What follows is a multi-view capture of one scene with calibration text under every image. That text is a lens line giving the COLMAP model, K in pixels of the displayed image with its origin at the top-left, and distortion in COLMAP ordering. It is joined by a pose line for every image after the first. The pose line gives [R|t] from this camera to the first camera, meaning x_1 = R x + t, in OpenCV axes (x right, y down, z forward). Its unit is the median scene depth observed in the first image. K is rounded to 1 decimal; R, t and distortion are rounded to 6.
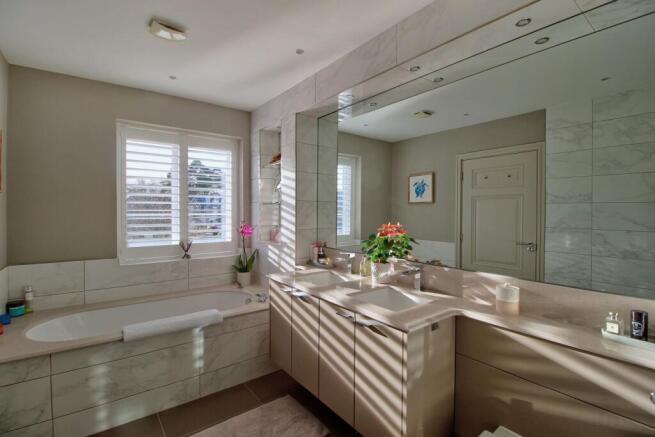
lens RADIAL K [[303.8, 0, 328.3], [0, 303.8, 217.8], [0, 0, 1]] dist [-0.027798, -0.000769]
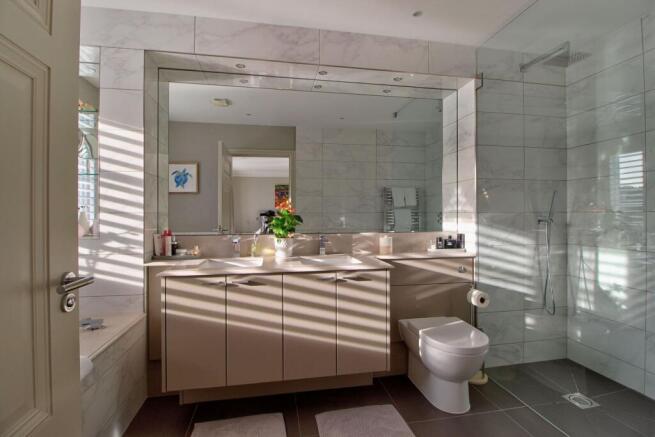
lens RADIAL K [[303.8, 0, 327.0], [0, 303.8, 219.5], [0, 0, 1]] dist [-0.027798, -0.000769]
pose [[0.452195, -0.020388, 0.891686, -0.531087], [0.026321, 0.999608, 0.009507, 0.058461], [-0.891530, 0.019171, 0.452555, 0.291828]]
